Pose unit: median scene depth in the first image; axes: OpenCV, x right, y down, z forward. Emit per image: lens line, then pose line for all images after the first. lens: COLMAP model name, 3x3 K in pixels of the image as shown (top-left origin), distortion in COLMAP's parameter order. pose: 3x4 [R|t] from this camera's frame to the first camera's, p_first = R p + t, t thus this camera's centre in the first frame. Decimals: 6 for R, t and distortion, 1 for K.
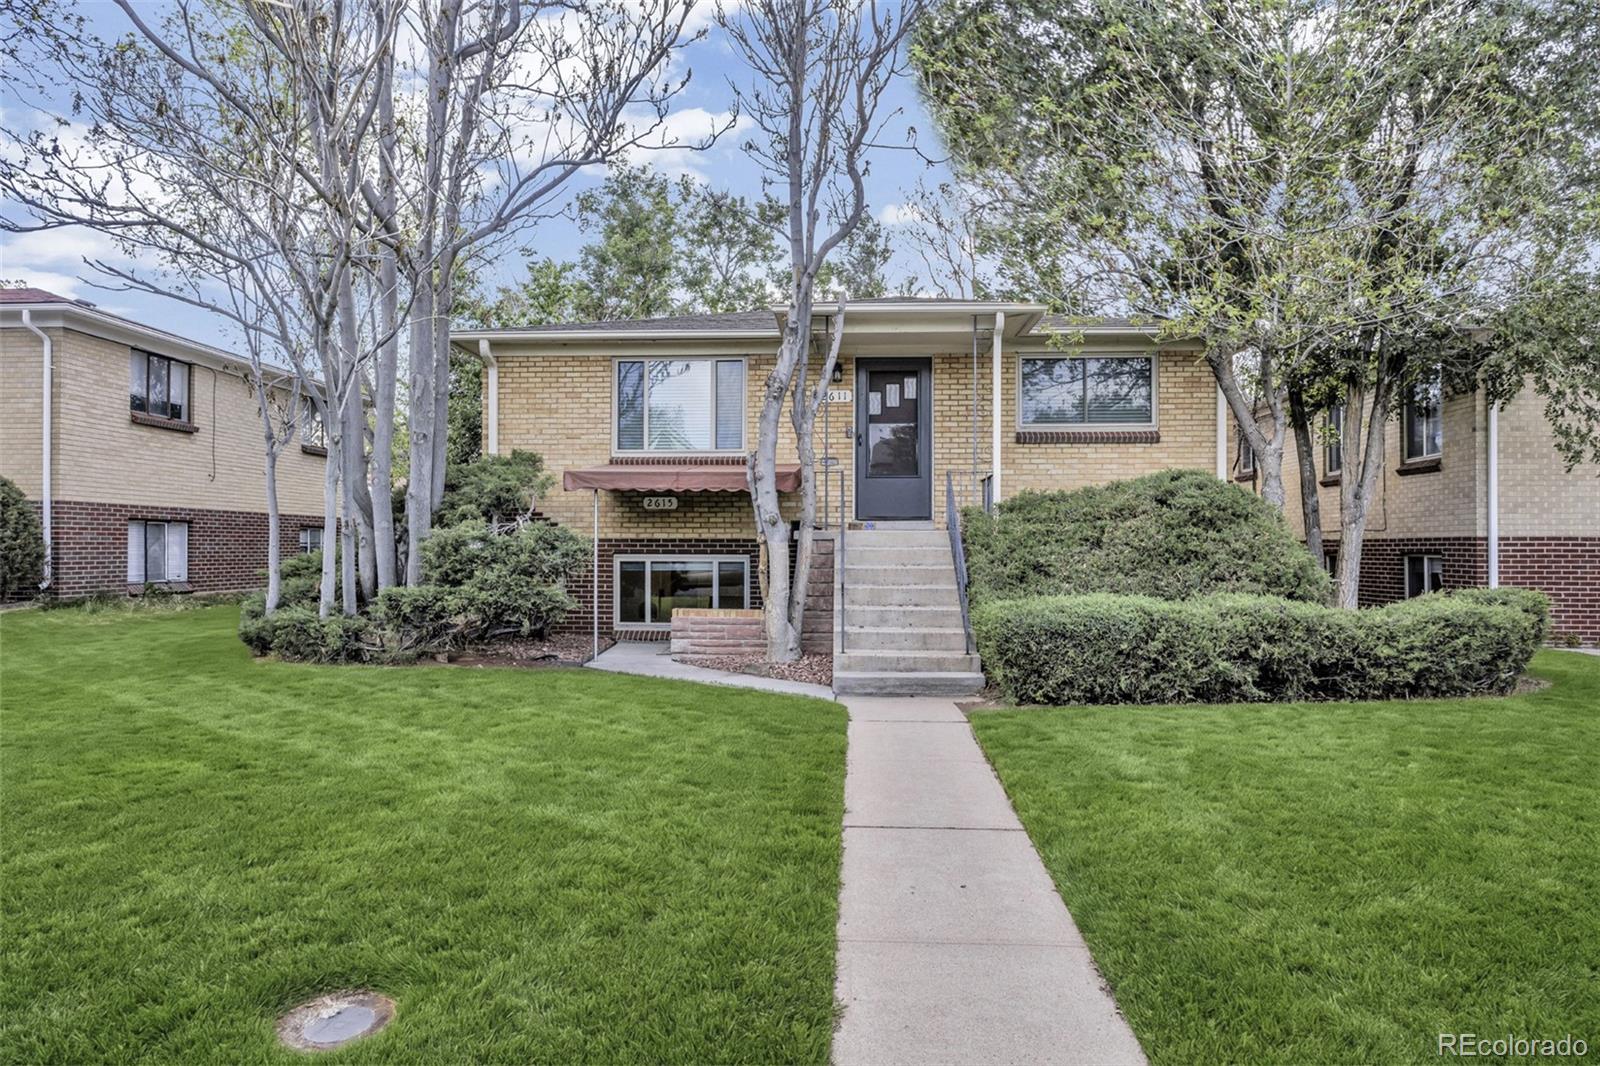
lens RADIAL K [[1022.8, 0, 800.0], [0, 1022.8, 533.0], [0, 0, 1]] dist [-0.001539, -0.000193]
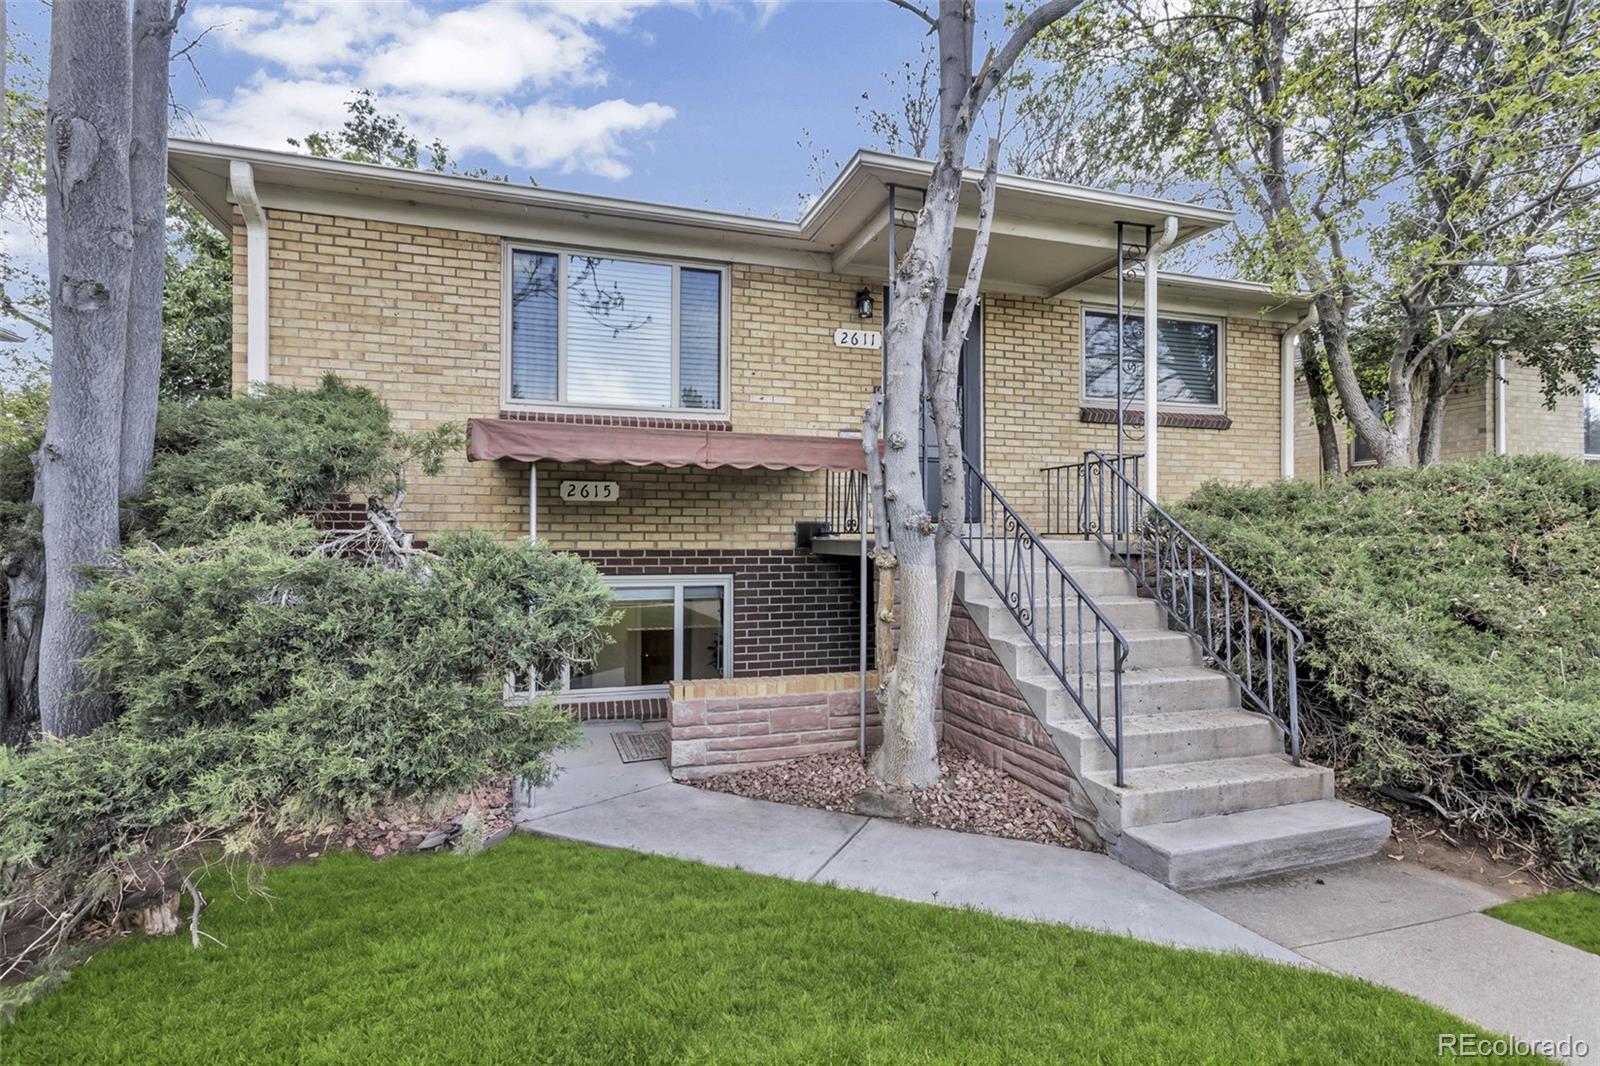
lens RADIAL K [[796.5, 0, 801.4], [0, 796.5, 527.2], [0, 0, 1]] dist [0.014152, -0.001172]
pose [[0.928996, 0.003539, 0.370073, -0.200795], [-0.005662, 0.999973, 0.004652, -0.011282], [-0.370046, -0.006417, 0.928991, 0.533320]]
